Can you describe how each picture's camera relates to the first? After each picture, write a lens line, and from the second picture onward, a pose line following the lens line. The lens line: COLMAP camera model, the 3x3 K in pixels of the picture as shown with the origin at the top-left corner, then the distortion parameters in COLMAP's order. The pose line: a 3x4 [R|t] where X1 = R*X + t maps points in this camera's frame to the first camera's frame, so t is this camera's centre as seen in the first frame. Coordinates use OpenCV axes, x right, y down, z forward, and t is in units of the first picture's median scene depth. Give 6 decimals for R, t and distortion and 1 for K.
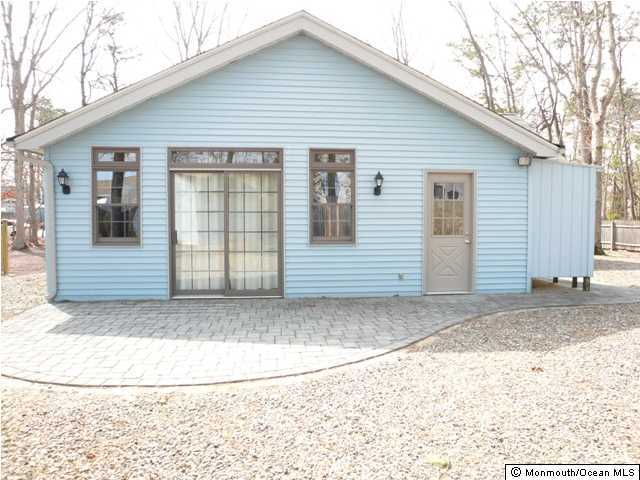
lens RADIAL K [[537.2, 0, 320.0], [0, 537.2, 240.0], [0, 0, 1]] dist [-0.125158, 0.092657]
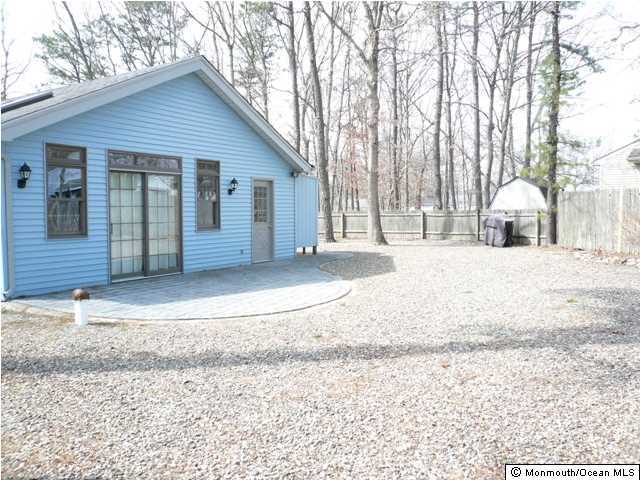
lens RADIAL K [[537.2, 0, 320.0], [0, 537.2, 240.0], [0, 0, 1]] dist [-0.125158, 0.092657]
pose [[0.611454, -0.045081, 0.789994, -0.876445], [0.029446, 0.998981, 0.034215, -0.005977], [-0.790732, 0.002341, 0.612159, -0.047700]]
